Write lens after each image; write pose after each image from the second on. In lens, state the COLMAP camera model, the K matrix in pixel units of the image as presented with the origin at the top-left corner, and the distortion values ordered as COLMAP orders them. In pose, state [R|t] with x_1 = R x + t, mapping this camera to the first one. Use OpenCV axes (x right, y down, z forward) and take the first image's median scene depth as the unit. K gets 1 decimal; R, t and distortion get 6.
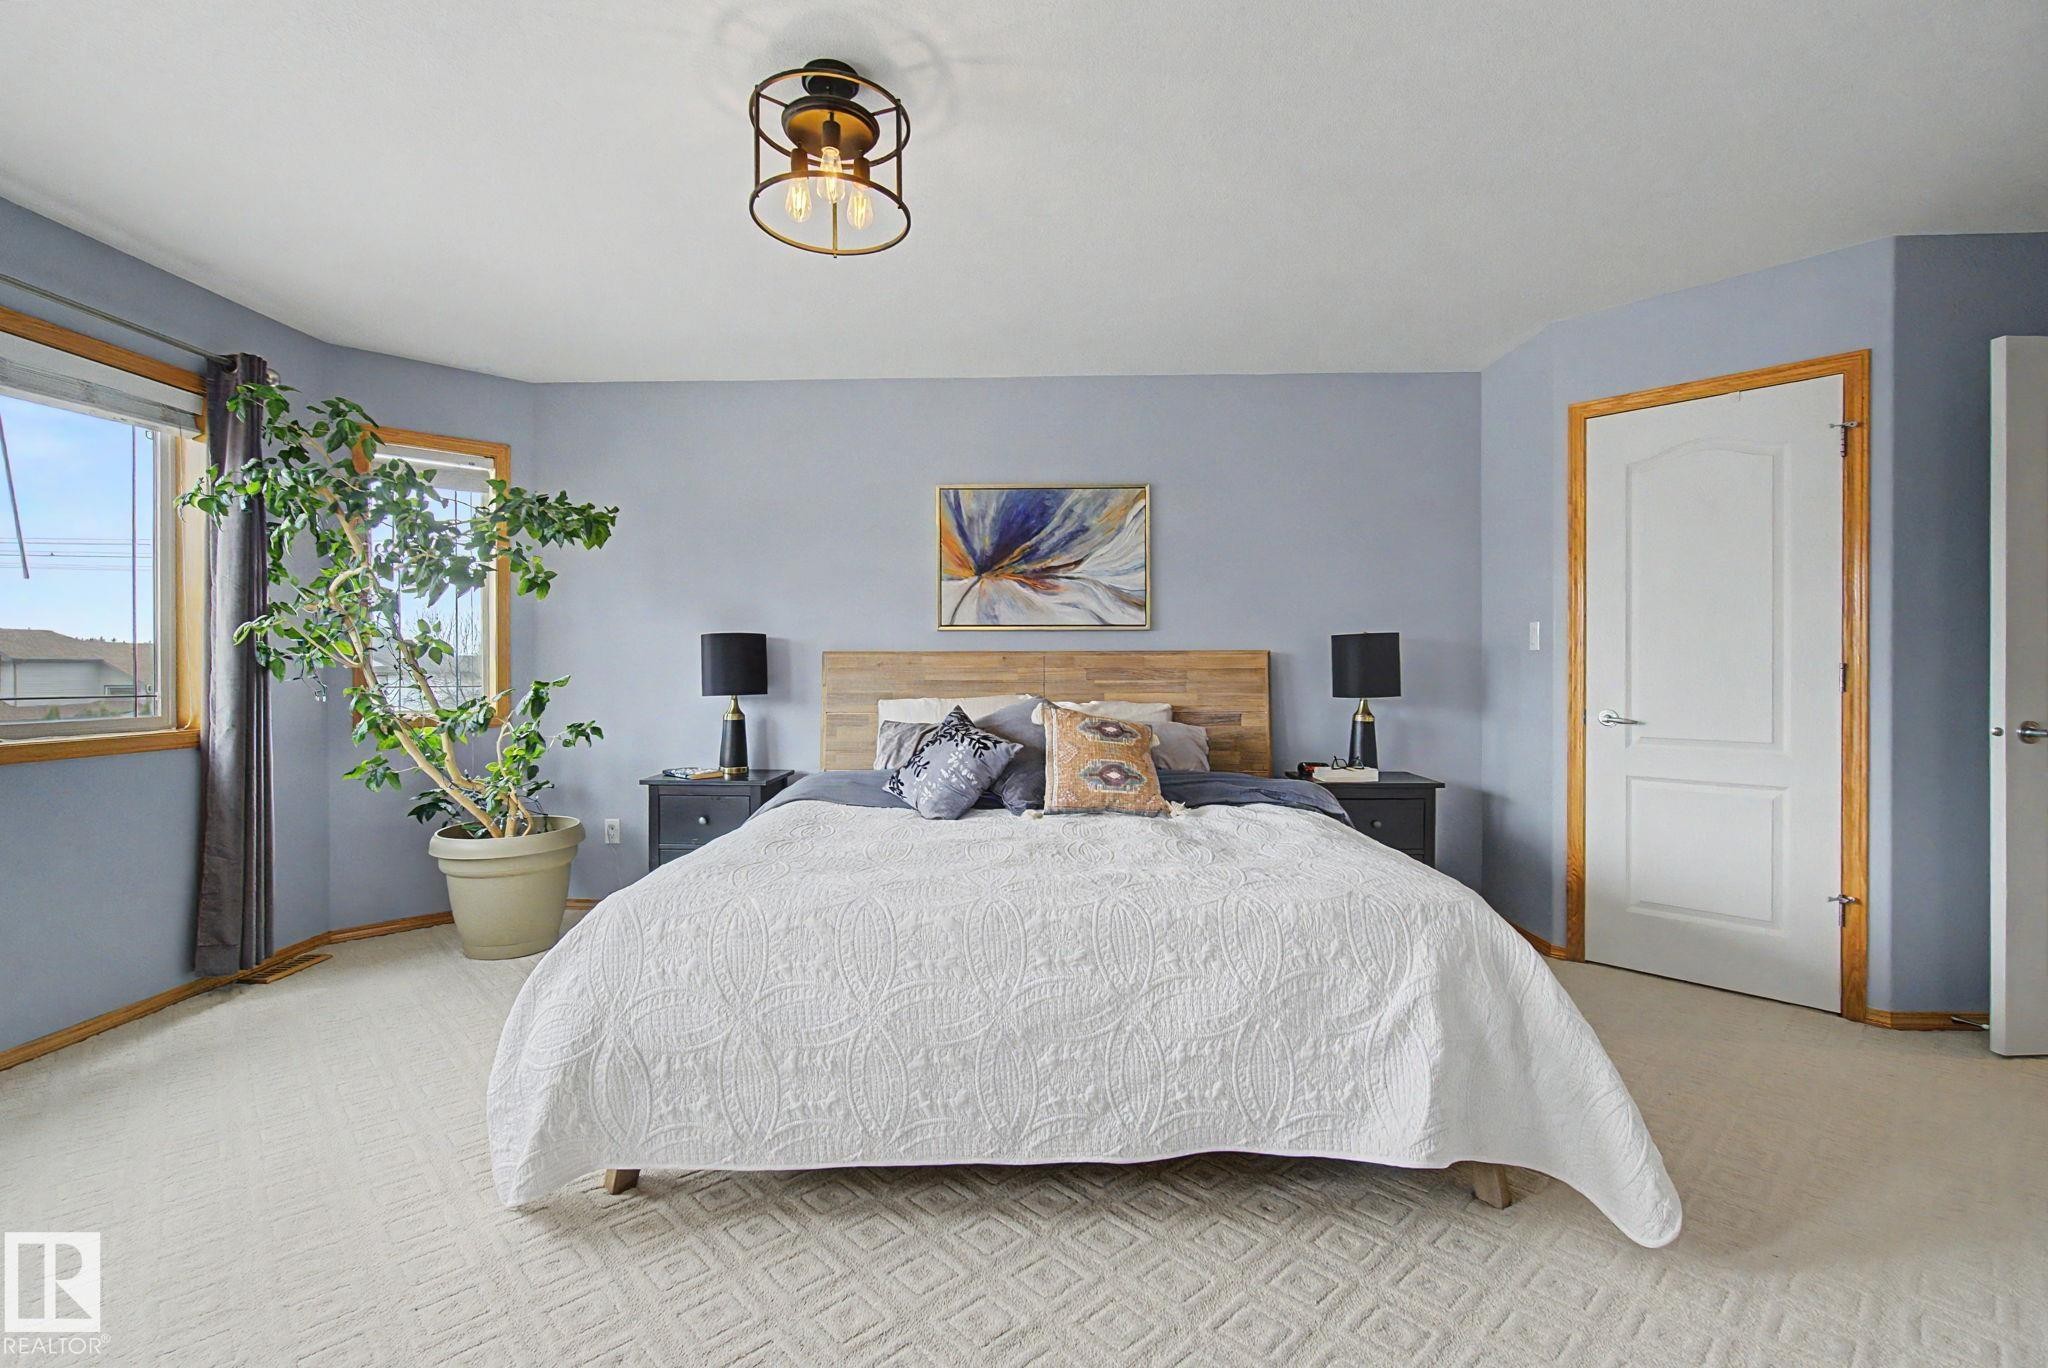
lens RADIAL K [[888.3, 0, 1023.2], [0, 888.3, 670.1], [0, 0, 1]] dist [-0.005541, -0.000272]
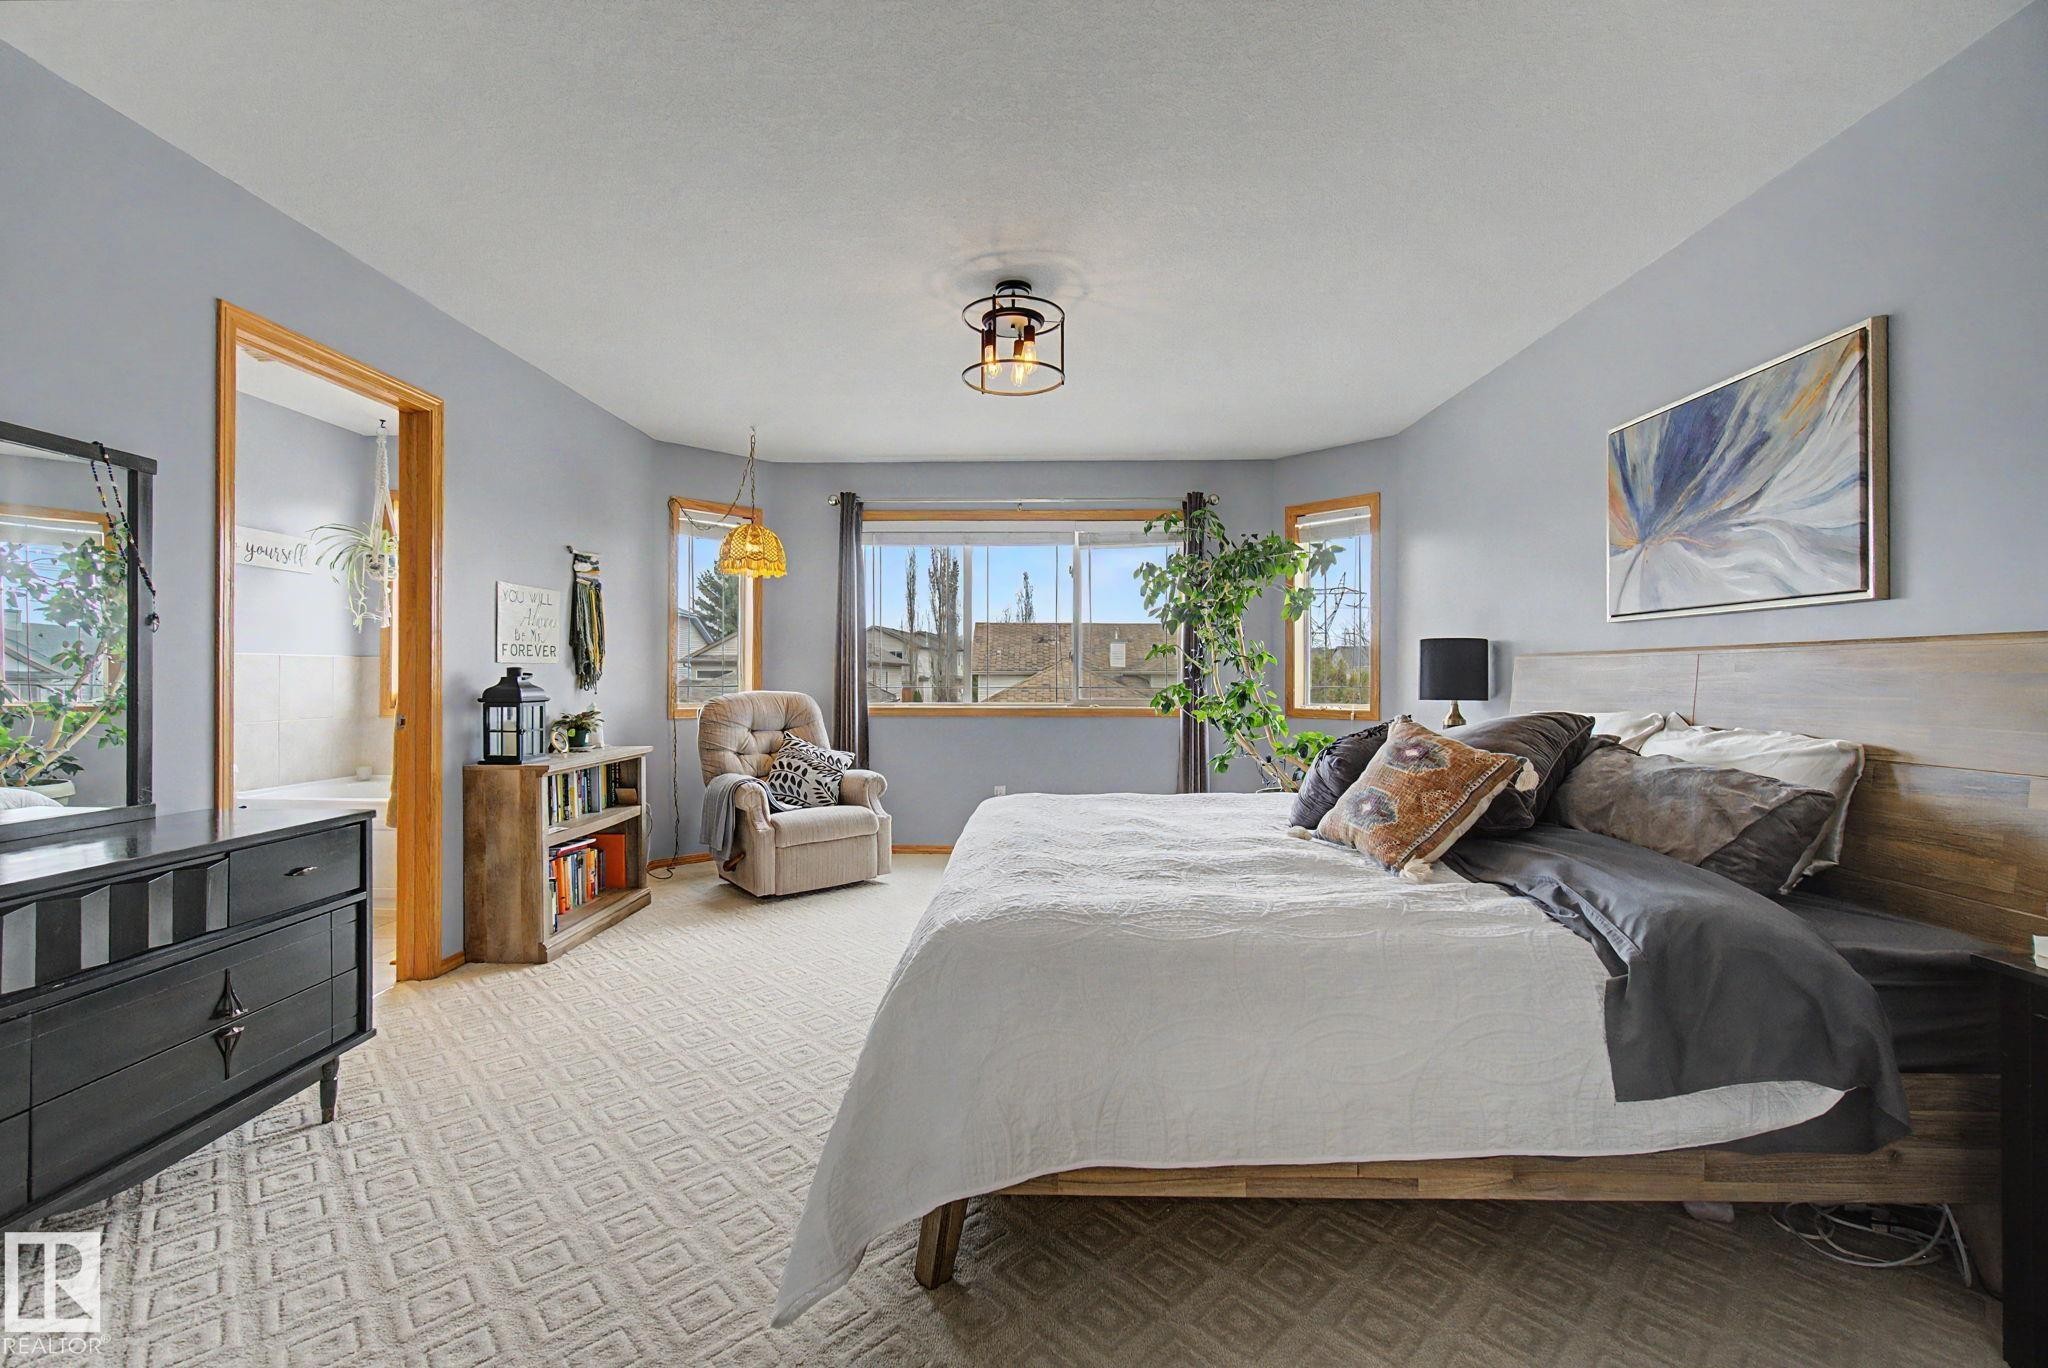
lens RADIAL K [[888.3, 0, 1026.9], [0, 888.3, 673.9], [0, 0, 1]] dist [-0.005541, -0.000272]
pose [[-0.004270, 0.001807, -0.999989, 0.660288], [-0.007927, 0.999967, 0.001841, 0.001351], [0.999959, 0.007935, -0.004255, 0.512538]]
